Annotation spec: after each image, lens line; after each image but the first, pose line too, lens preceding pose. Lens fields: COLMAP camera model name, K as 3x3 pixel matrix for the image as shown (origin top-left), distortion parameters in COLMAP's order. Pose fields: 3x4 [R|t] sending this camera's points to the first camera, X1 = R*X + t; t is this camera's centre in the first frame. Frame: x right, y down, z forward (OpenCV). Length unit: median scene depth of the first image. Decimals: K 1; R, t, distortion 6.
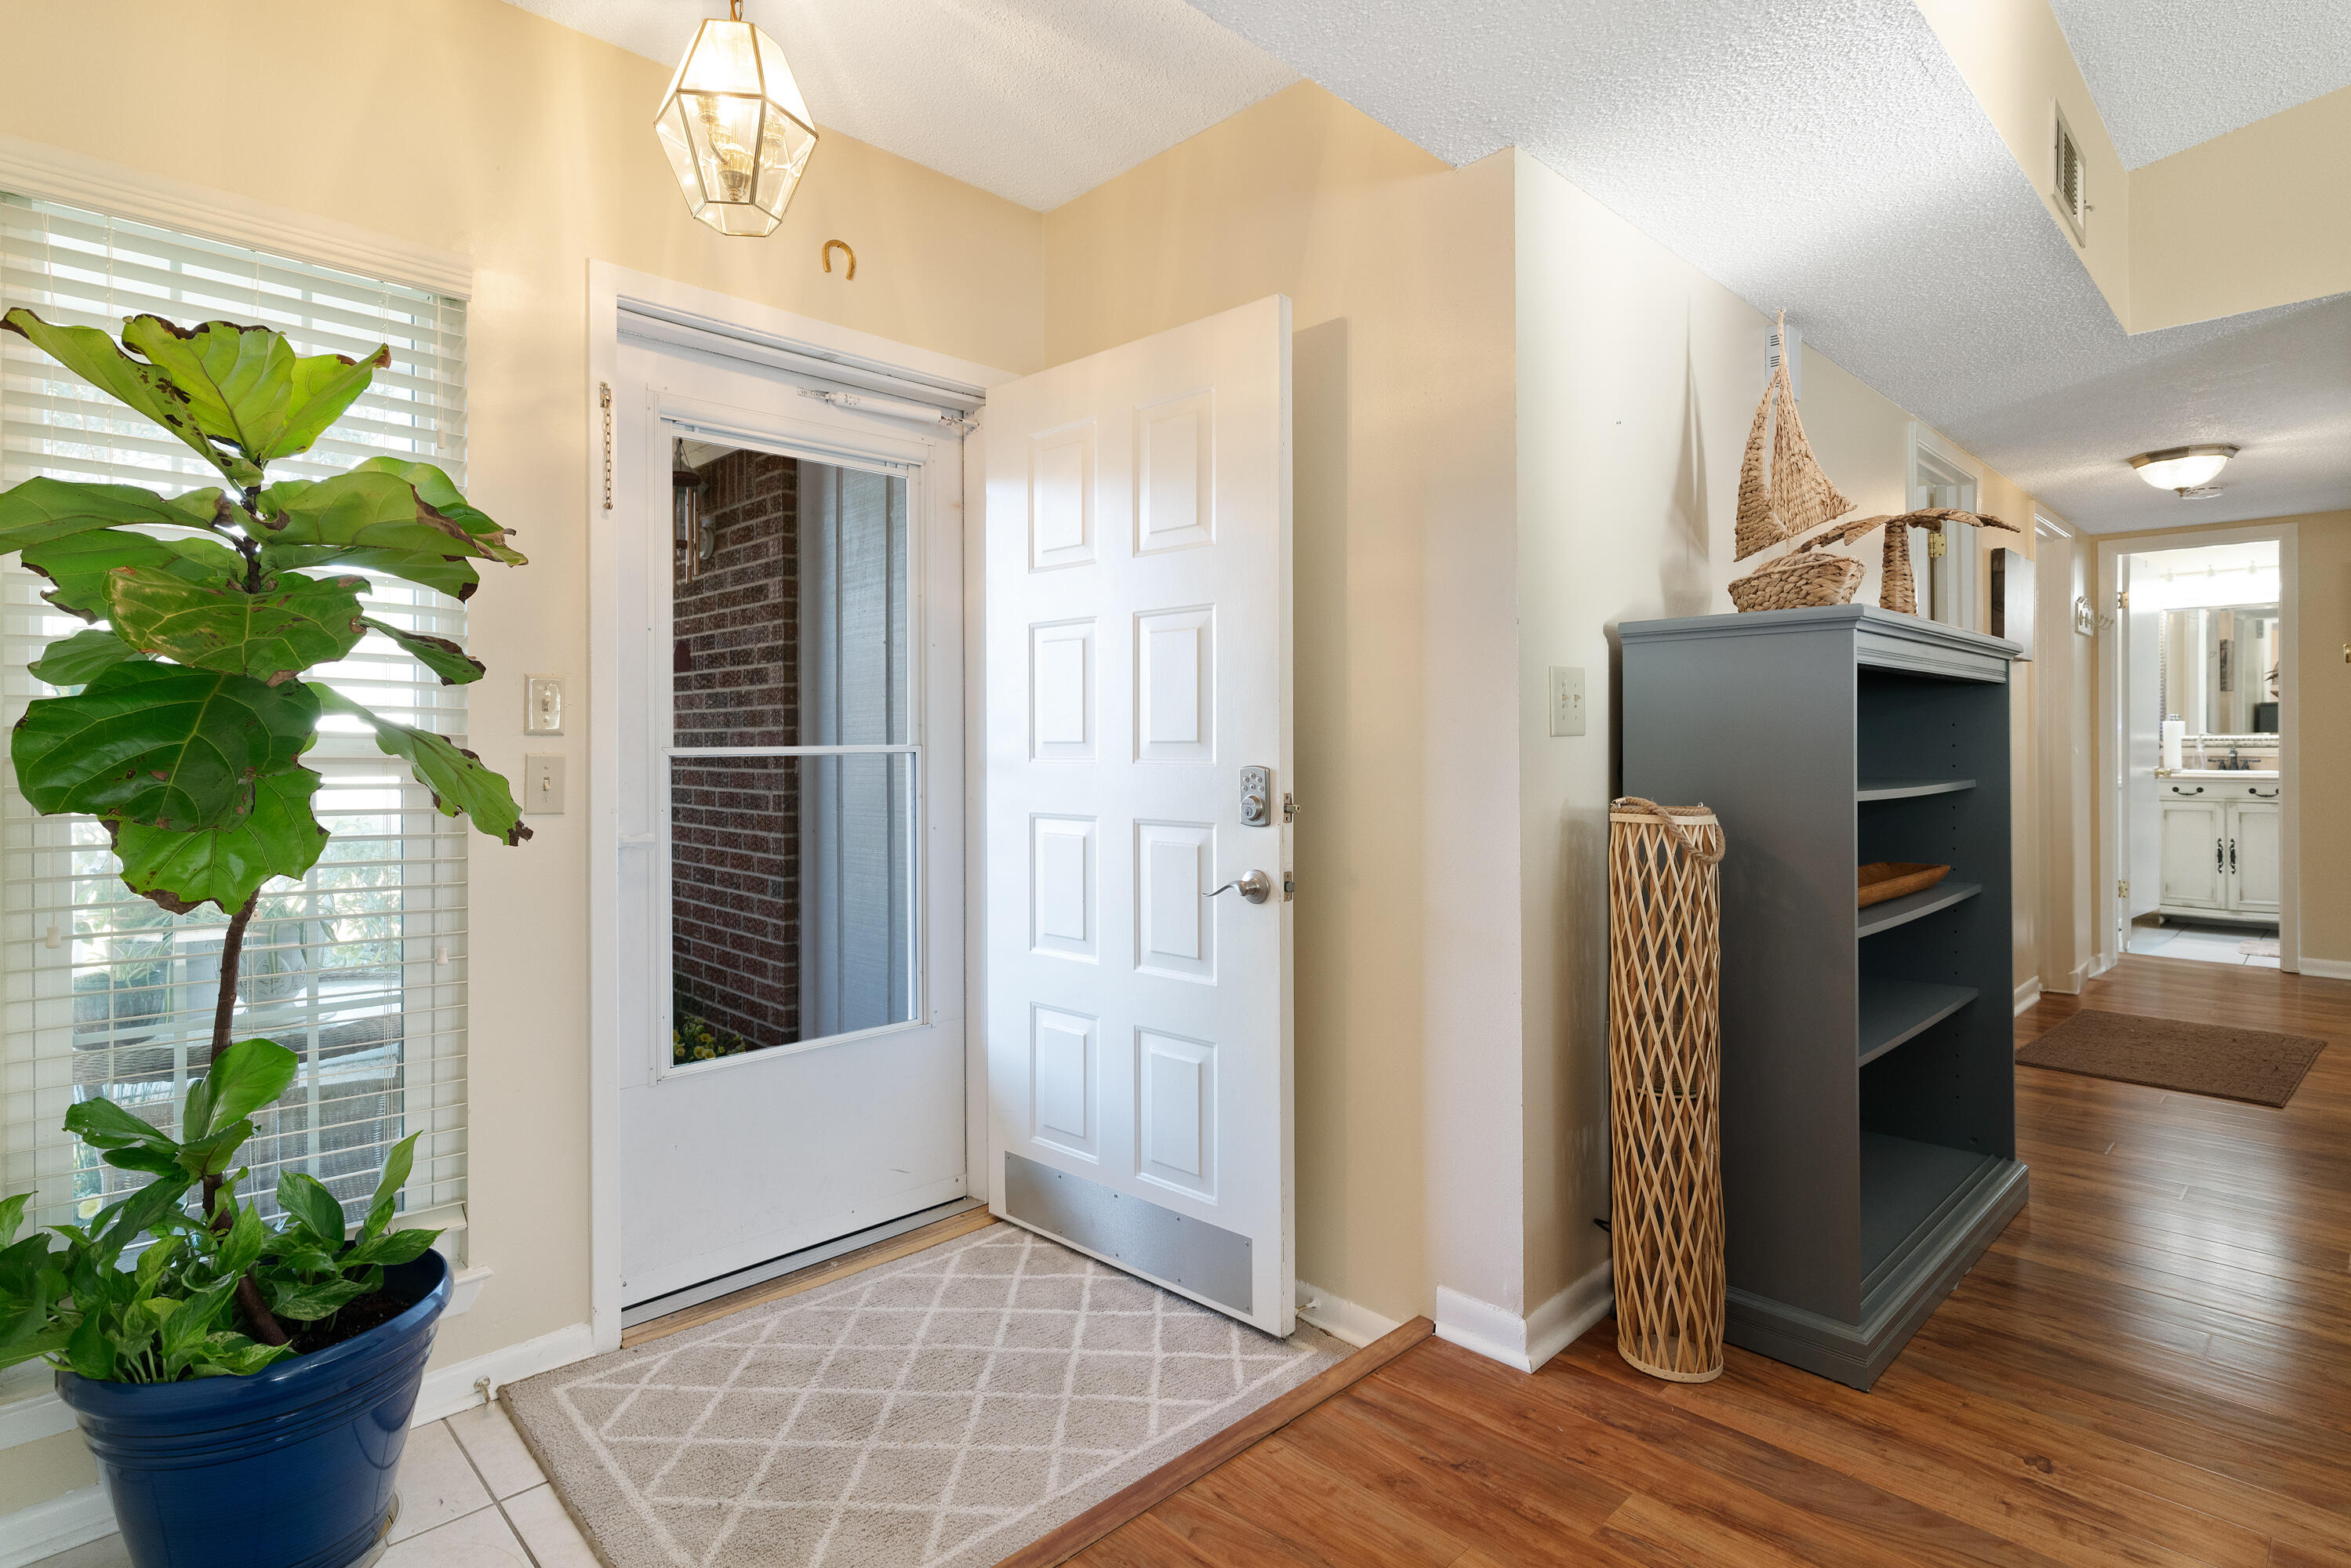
lens RADIAL K [[1141.3, 0, 1173.1], [0, 1141.3, 781.9], [0, 0, 1]] dist [0.001798, -0.000481]
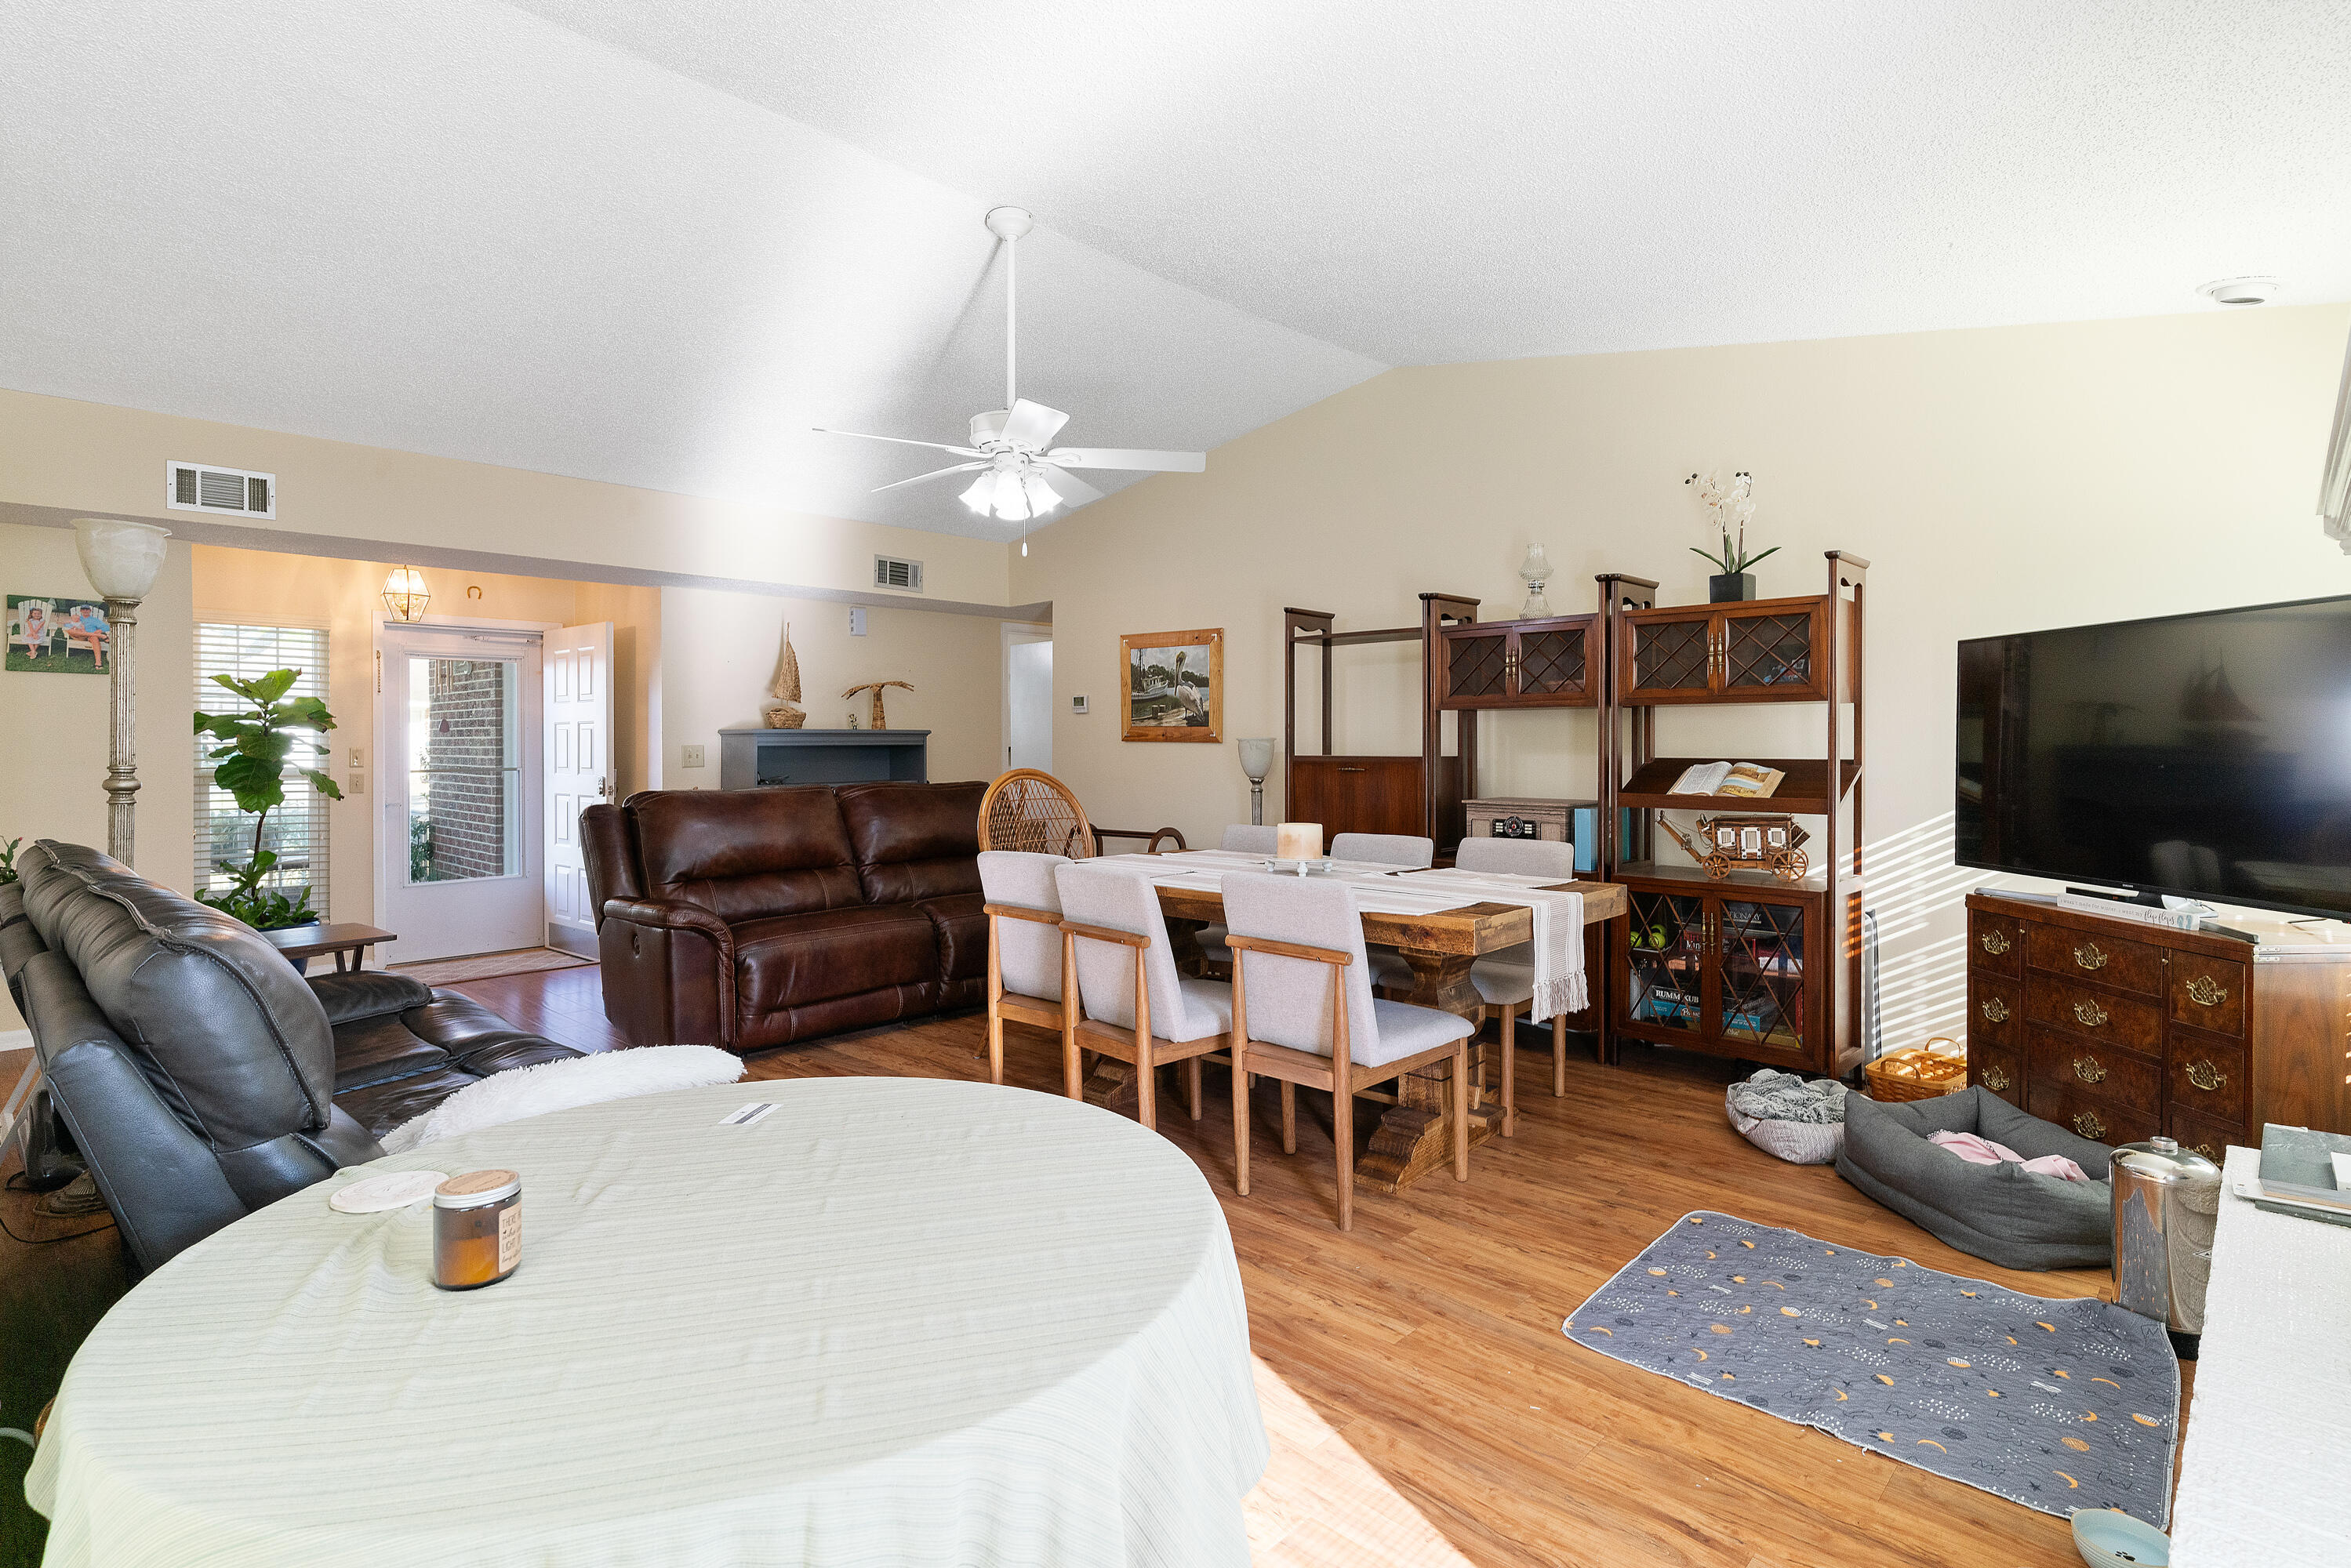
lens RADIAL K [[1141.3, 0, 1180.2], [0, 1141.3, 764.1], [0, 0, 1]] dist [0.001798, -0.000481]
pose [[0.999550, -0.003703, 0.029757, 1.750200], [0.004061, 0.999920, -0.011996, -0.003211], [-0.029710, 0.012112, 0.999485, -2.379371]]
